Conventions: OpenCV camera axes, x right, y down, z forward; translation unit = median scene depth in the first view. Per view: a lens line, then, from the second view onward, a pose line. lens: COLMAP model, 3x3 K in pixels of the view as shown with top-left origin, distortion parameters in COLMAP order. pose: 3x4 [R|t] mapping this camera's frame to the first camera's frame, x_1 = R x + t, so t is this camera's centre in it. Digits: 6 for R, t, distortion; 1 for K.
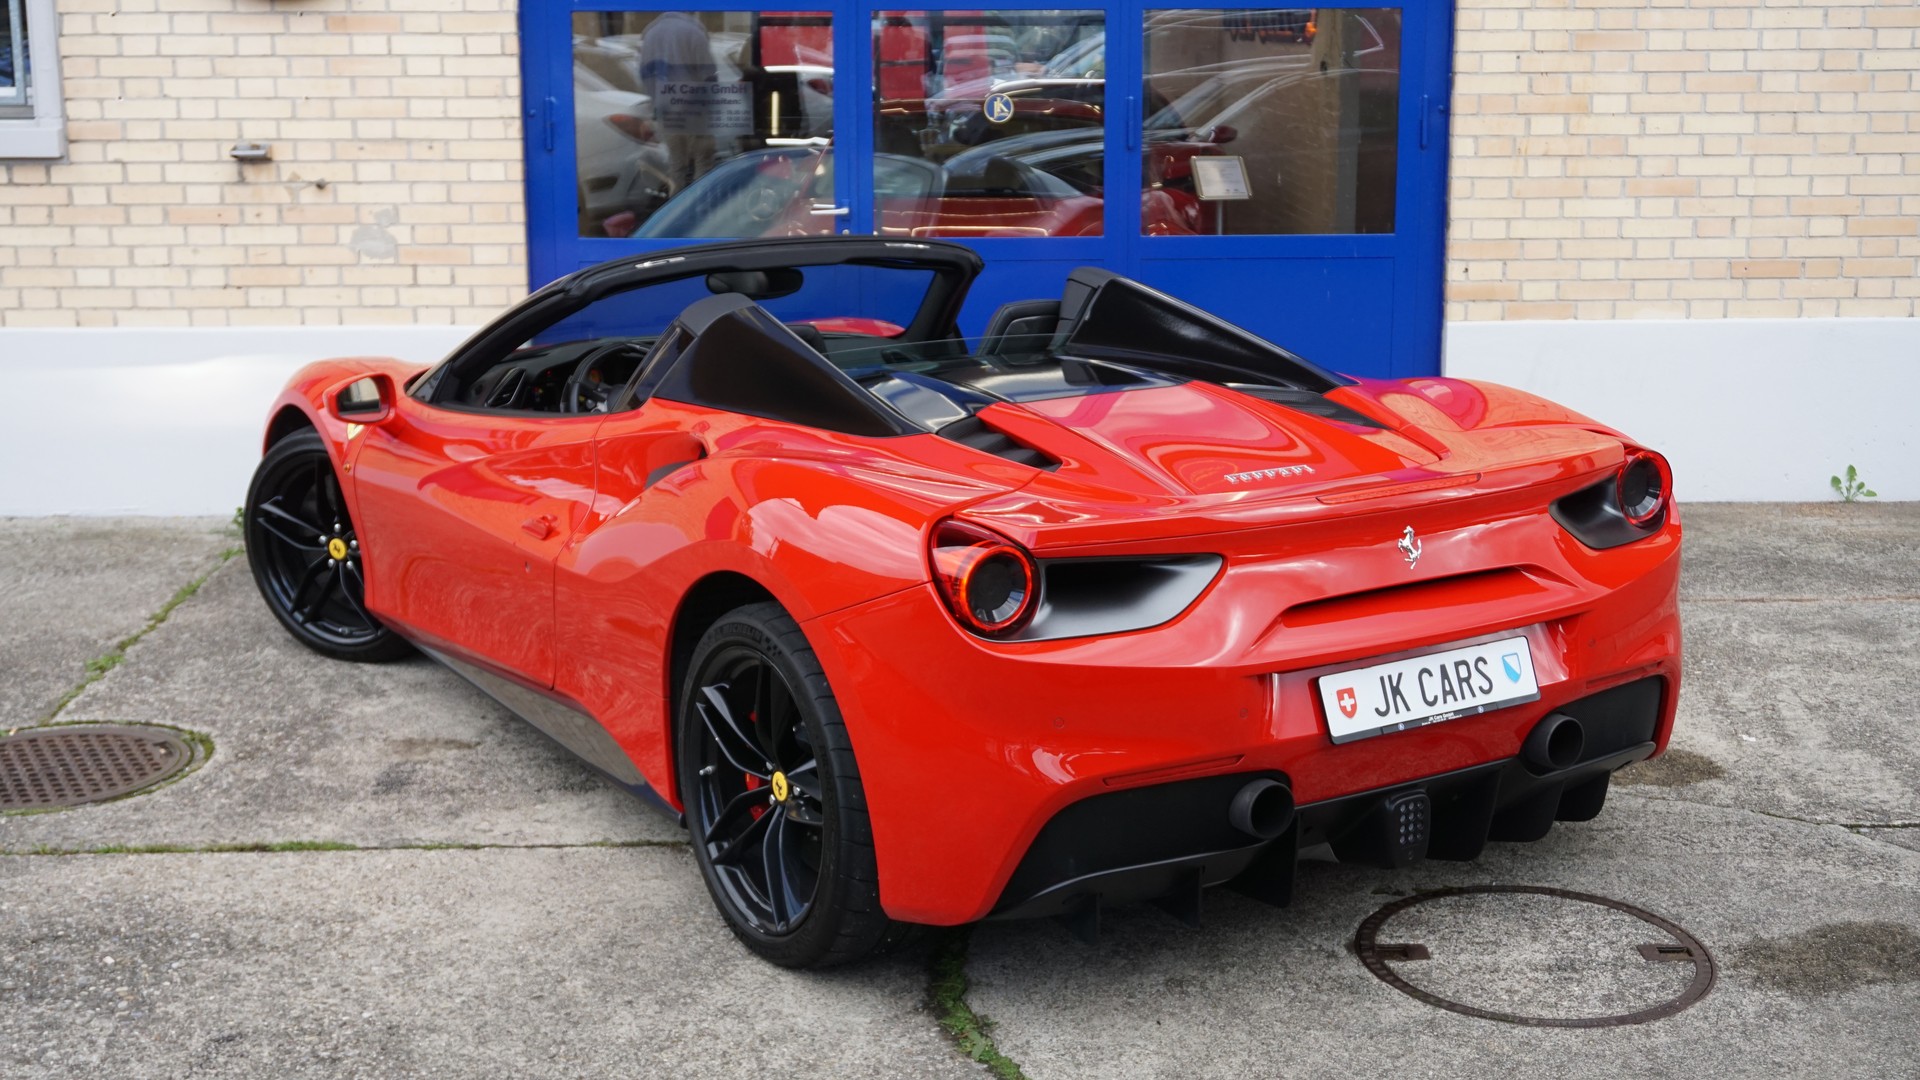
lens RADIAL K [[2461.3, 0, 950.3], [0, 2461.3, 536.6], [0, 0, 1]] dist [0.005629, 0.019811]
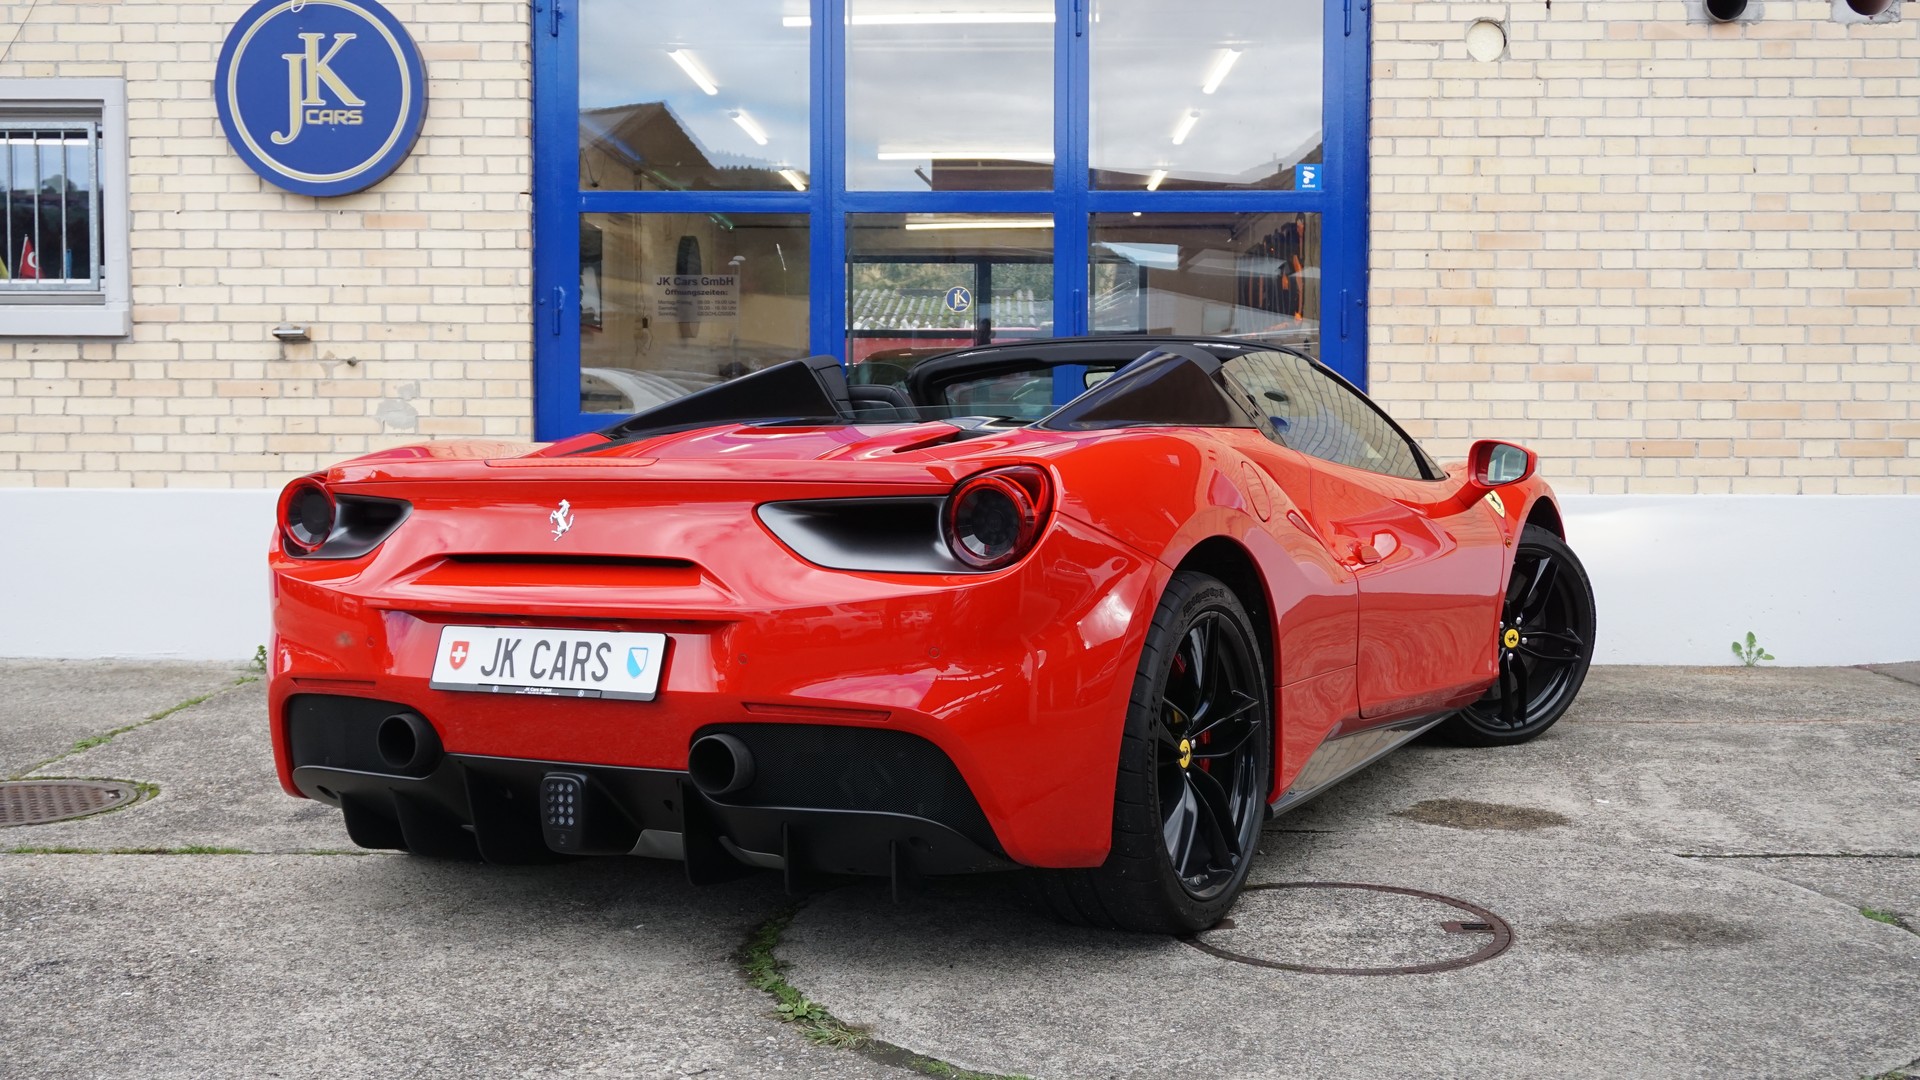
lens RADIAL K [[2182.6, 0, 955.8], [0, 2182.6, 544.2], [0, 0, 1]] dist [-0.010549, 0.041278]
pose [[0.998965, 0.008708, -0.044634, 0.080121], [-0.015149, 0.989156, -0.146083, 0.100033], [0.042878, 0.146608, 0.988265, 0.052491]]
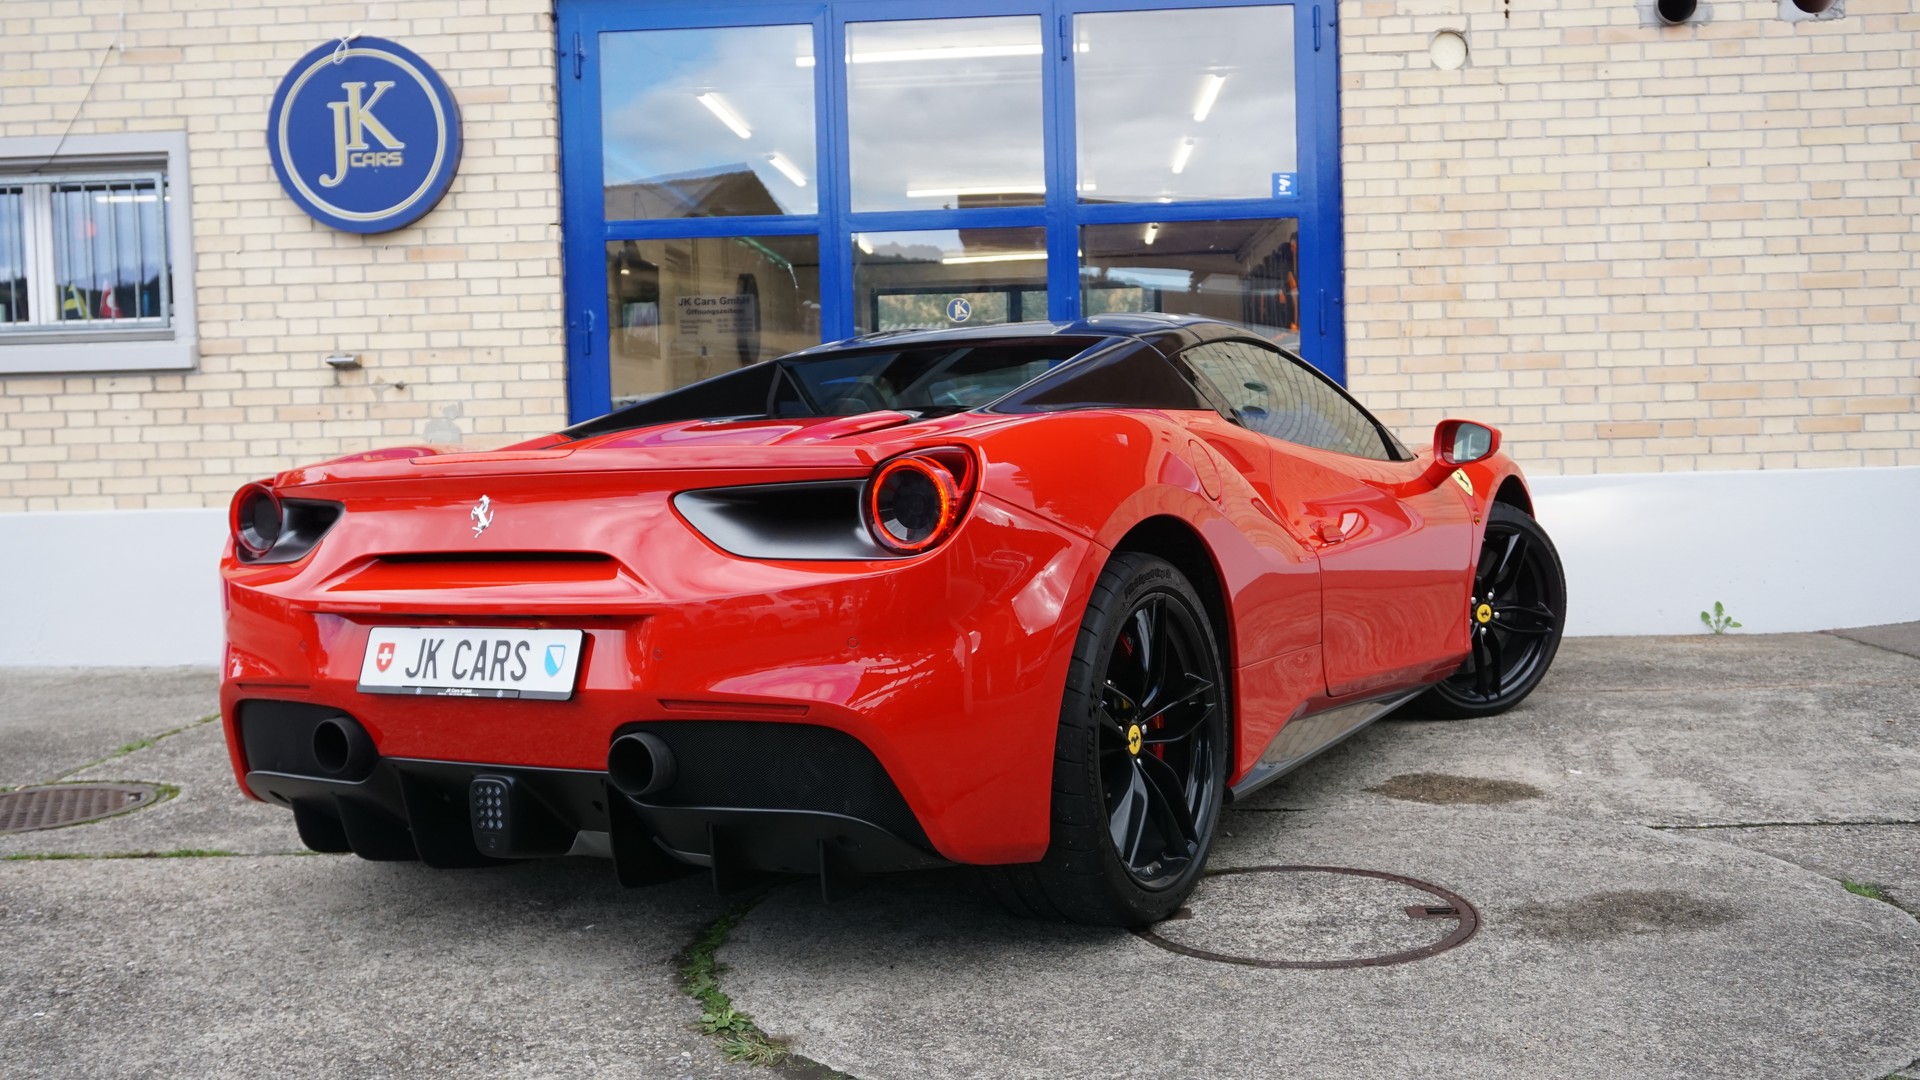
lens RADIAL K [[1886.0, 0, 952.0], [0, 1886.0, 533.6], [0, 0, 1]] dist [-0.015559, 0.036574]
pose [[0.996603, -0.018894, -0.080161, 0.110148], [0.006450, 0.988245, -0.152744, 0.090444], [0.082105, 0.151709, 0.985009, 0.149095]]
